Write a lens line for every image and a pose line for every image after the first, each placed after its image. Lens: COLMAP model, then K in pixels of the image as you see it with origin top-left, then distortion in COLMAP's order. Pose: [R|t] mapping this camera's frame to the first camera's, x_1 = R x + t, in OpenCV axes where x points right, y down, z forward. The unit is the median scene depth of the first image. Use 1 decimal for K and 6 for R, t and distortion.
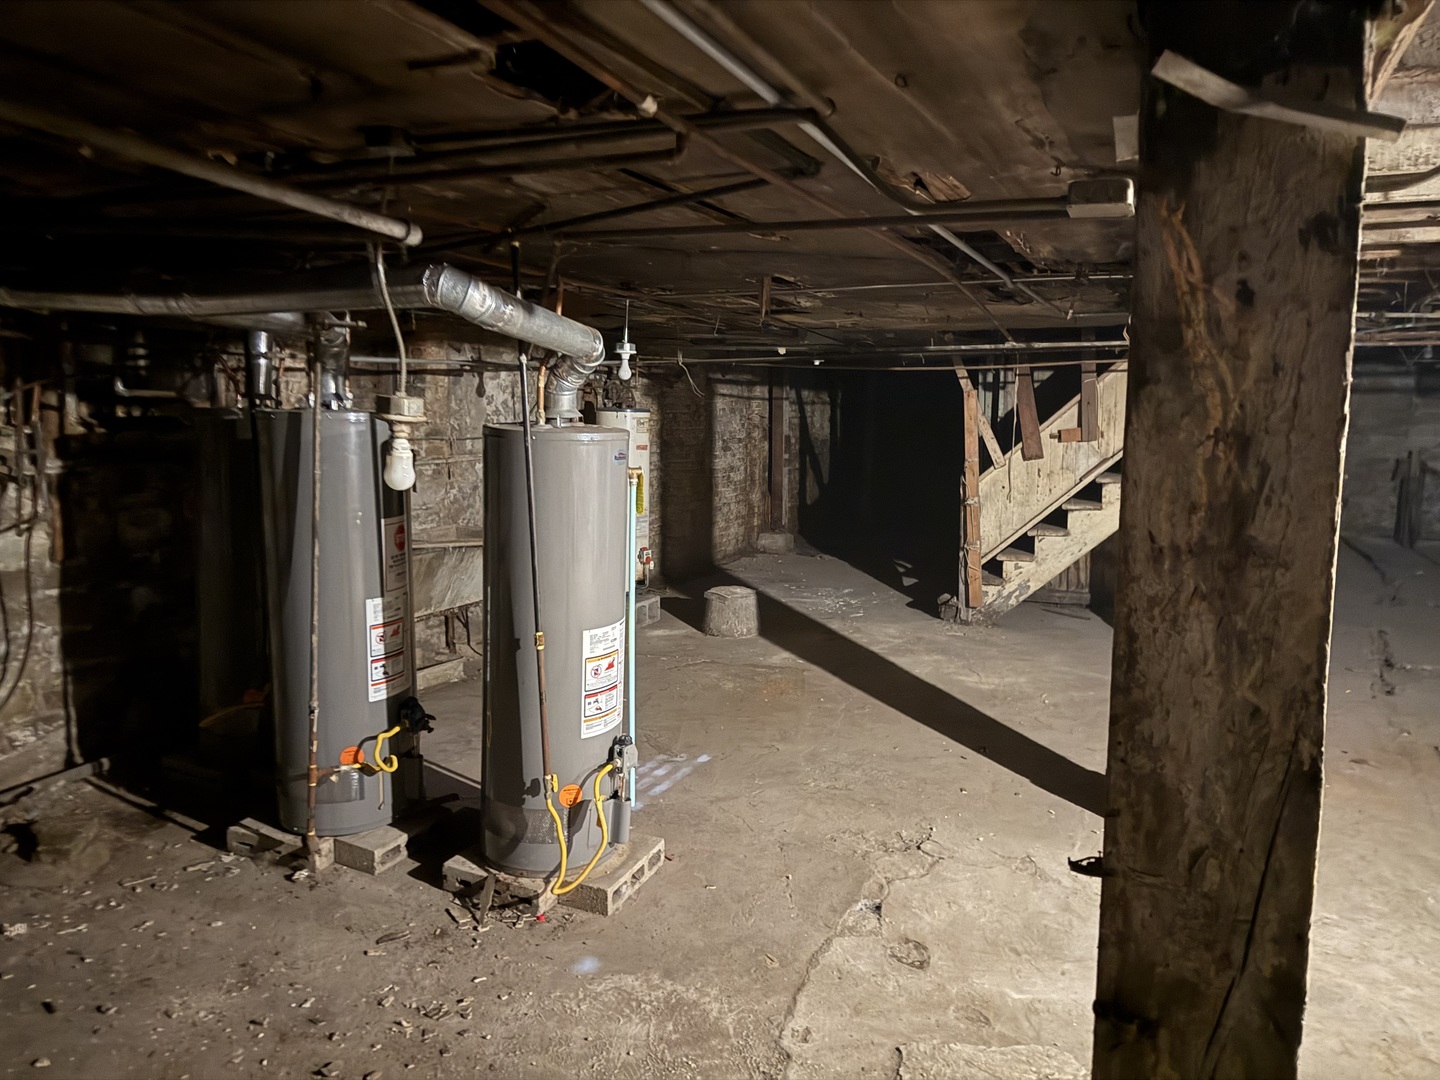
lens RADIAL K [[1025.2, 0, 720.0], [0, 1025.2, 540.0], [0, 0, 1]] dist [0.131967, -0.162946]
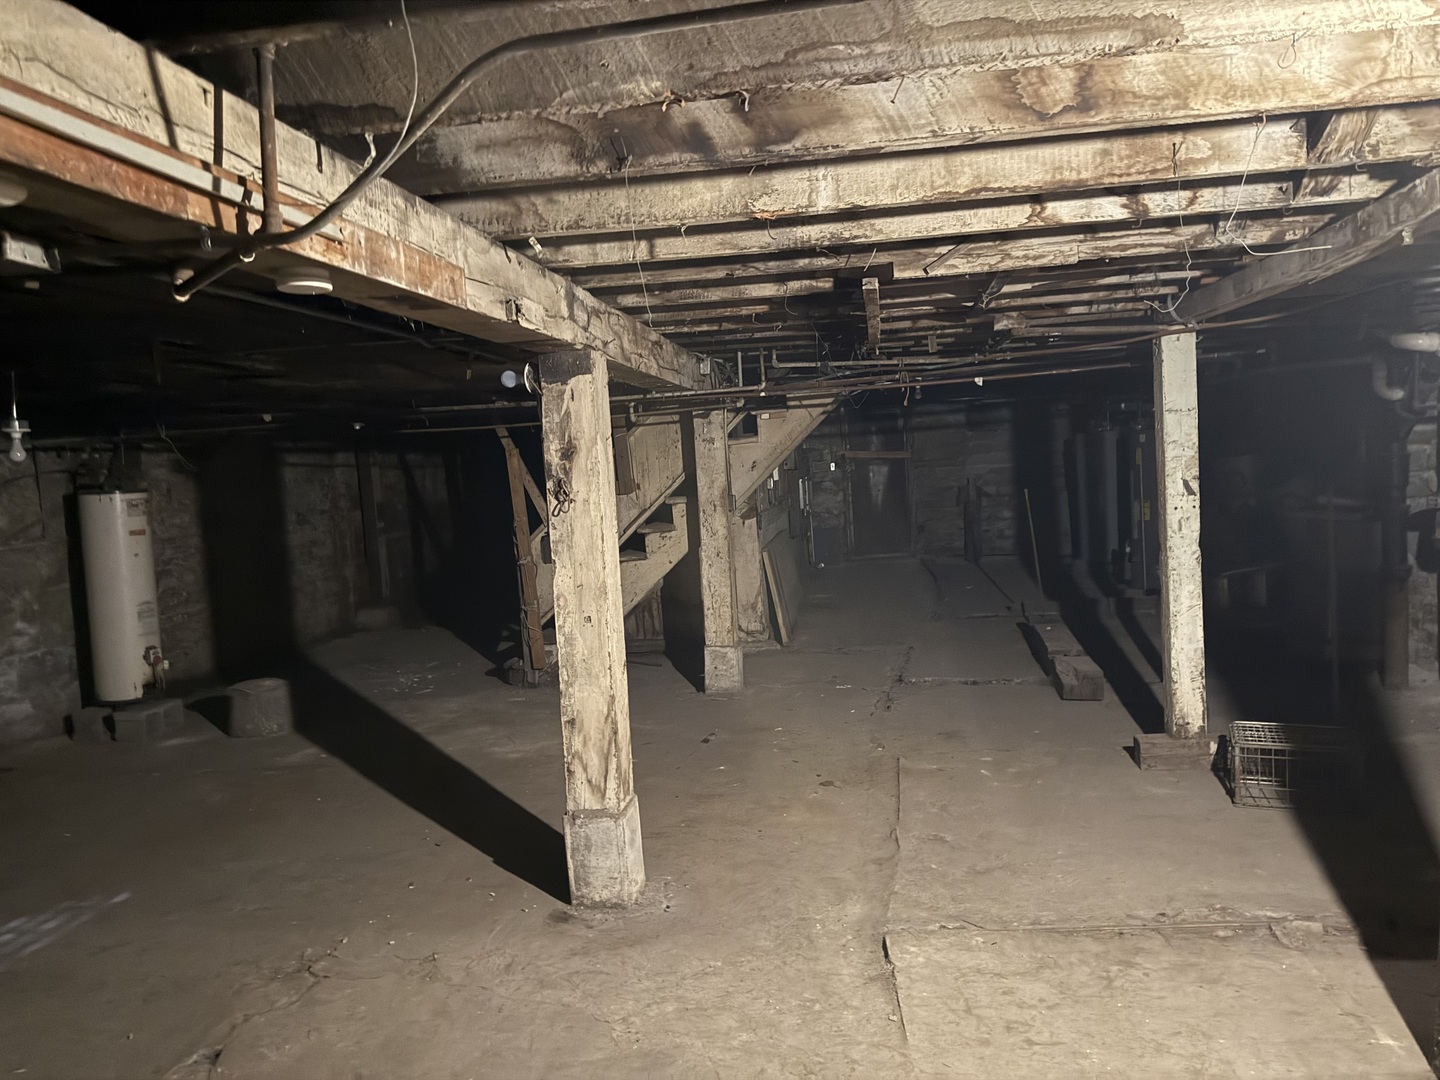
lens RADIAL K [[1025.2, 0, 720.0], [0, 1025.2, 540.0], [0, 0, 1]] dist [0.131967, -0.162946]
pose [[0.962771, -0.081665, 0.257688, 0.169777], [0.095078, 0.994666, -0.040007, -0.000672], [-0.253047, 0.063018, 0.965399, 0.007703]]
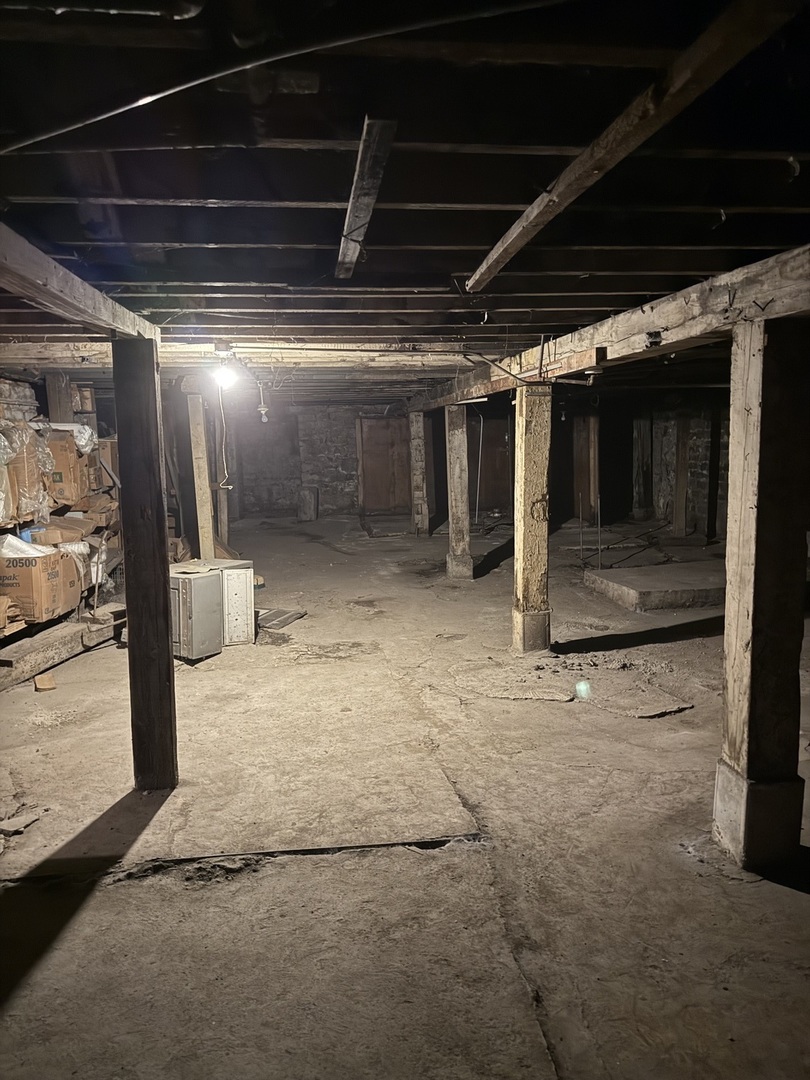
lens RADIAL K [[768.9, 0, 405.0], [0, 768.9, 540.0], [0, 0, 1]] dist [0.131967, -0.162946]
pose [[-0.854989, 0.085585, -0.511535, 0.585490], [-0.048538, 0.968758, 0.243212, -0.097570], [0.516369, 0.232773, -0.824124, 0.739599]]
